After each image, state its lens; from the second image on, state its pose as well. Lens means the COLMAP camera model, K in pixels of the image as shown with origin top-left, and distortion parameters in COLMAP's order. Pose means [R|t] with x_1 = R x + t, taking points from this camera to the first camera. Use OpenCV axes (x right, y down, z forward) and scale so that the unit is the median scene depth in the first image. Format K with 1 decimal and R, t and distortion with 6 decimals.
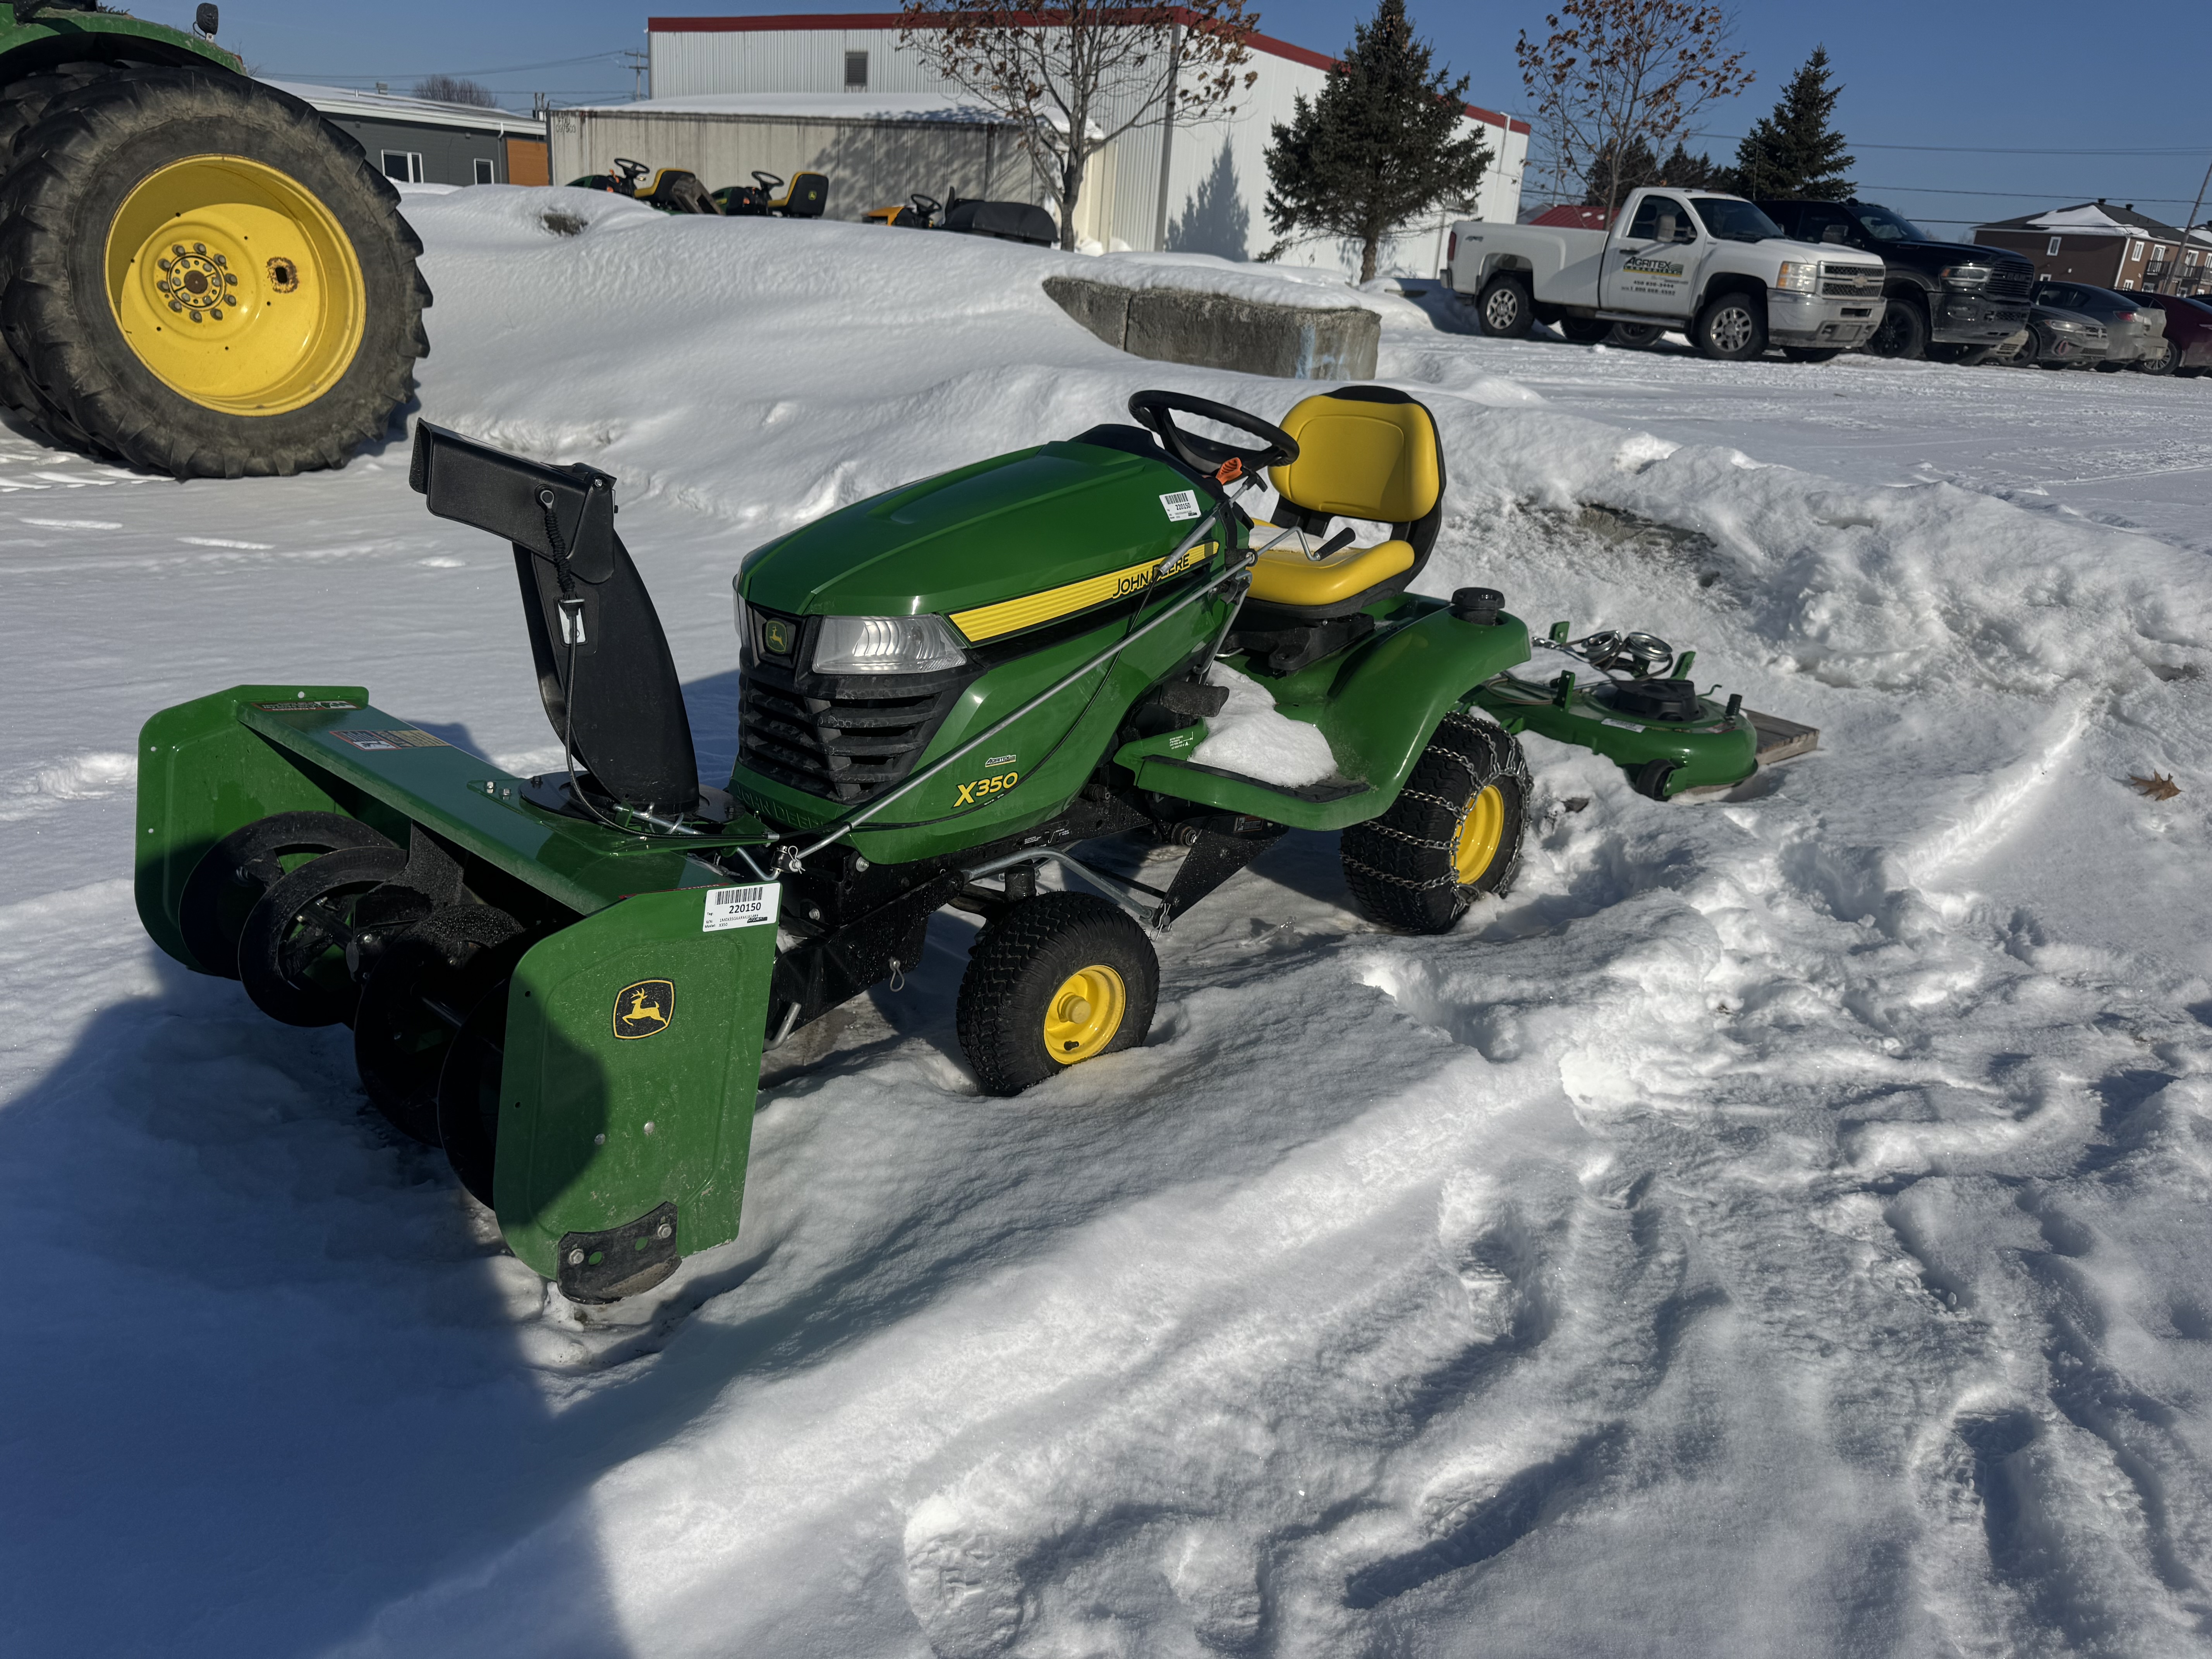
lens RADIAL K [[1572.1, 0, 1106.0], [0, 1572.1, 829.5], [0, 0, 1]] dist [0.048504, -0.059752]
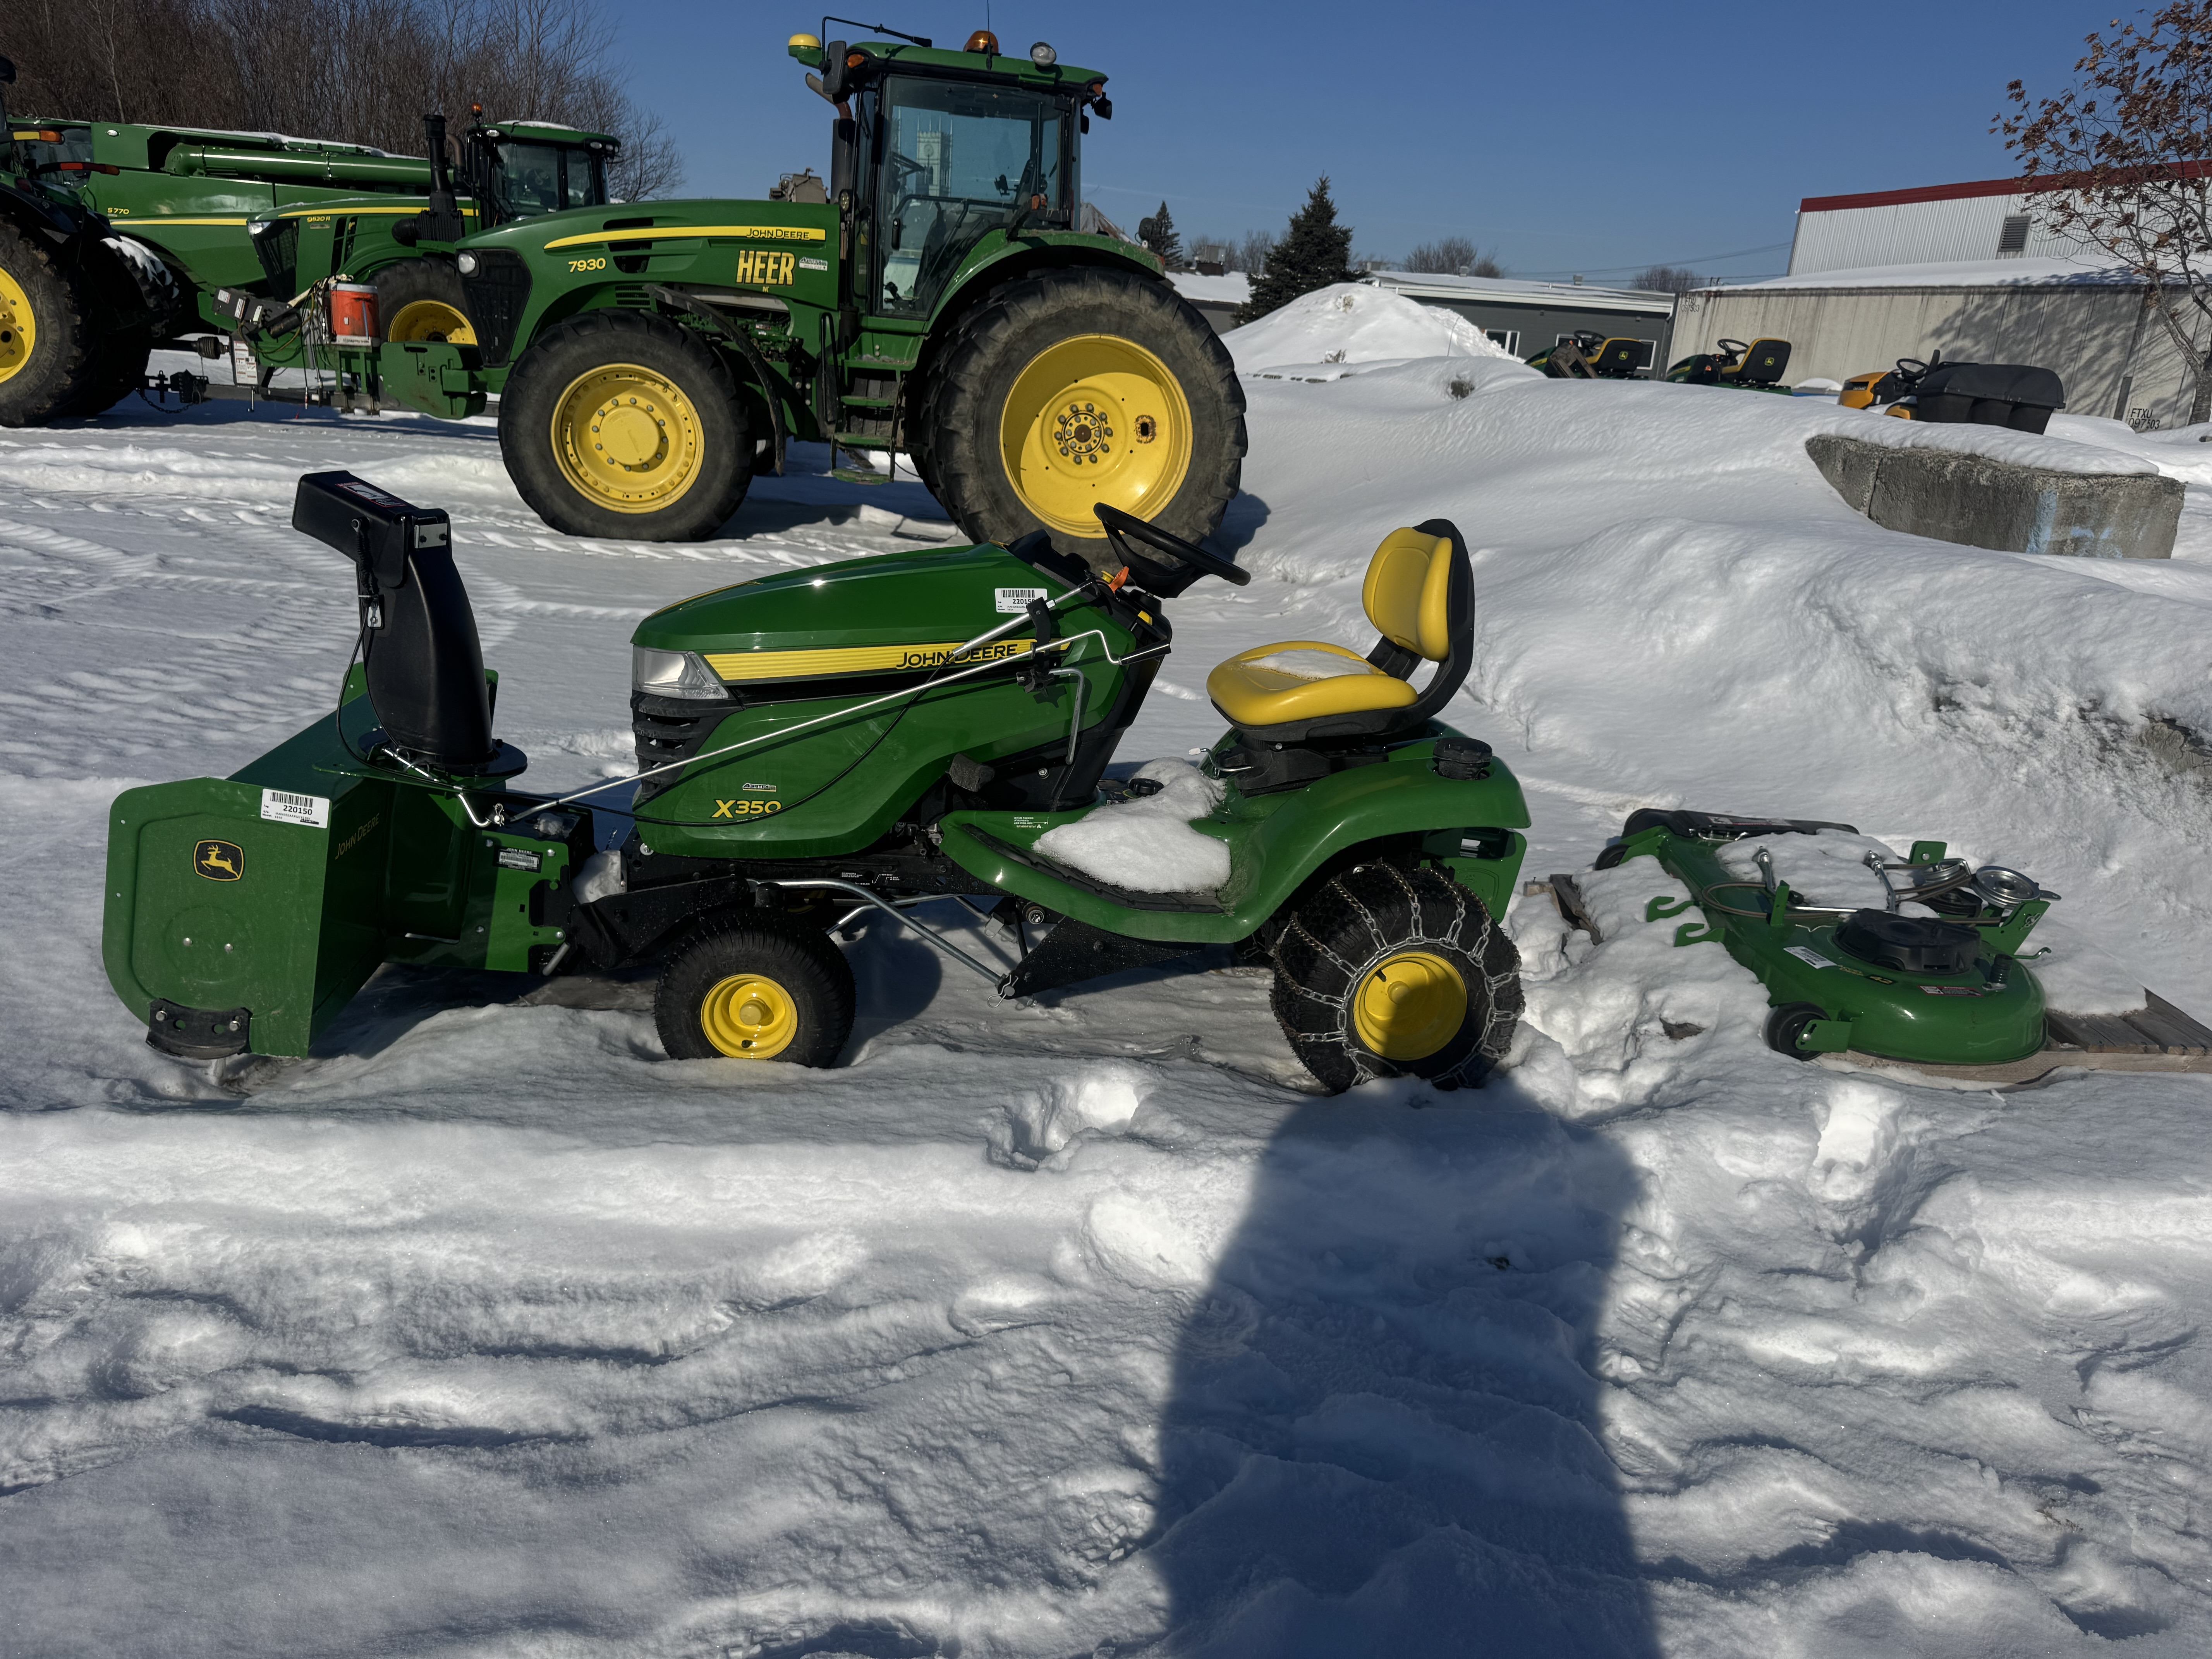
lens RADIAL K [[1569.1, 0, 1106.0], [0, 1569.1, 829.5], [0, 0, 1]] dist [0.049020, -0.074499]
pose [[0.762175, 0.167434, -0.625344, 0.297720], [-0.230012, 0.972986, -0.019827, -0.017471], [0.605131, 0.158948, 0.780097, 0.086761]]
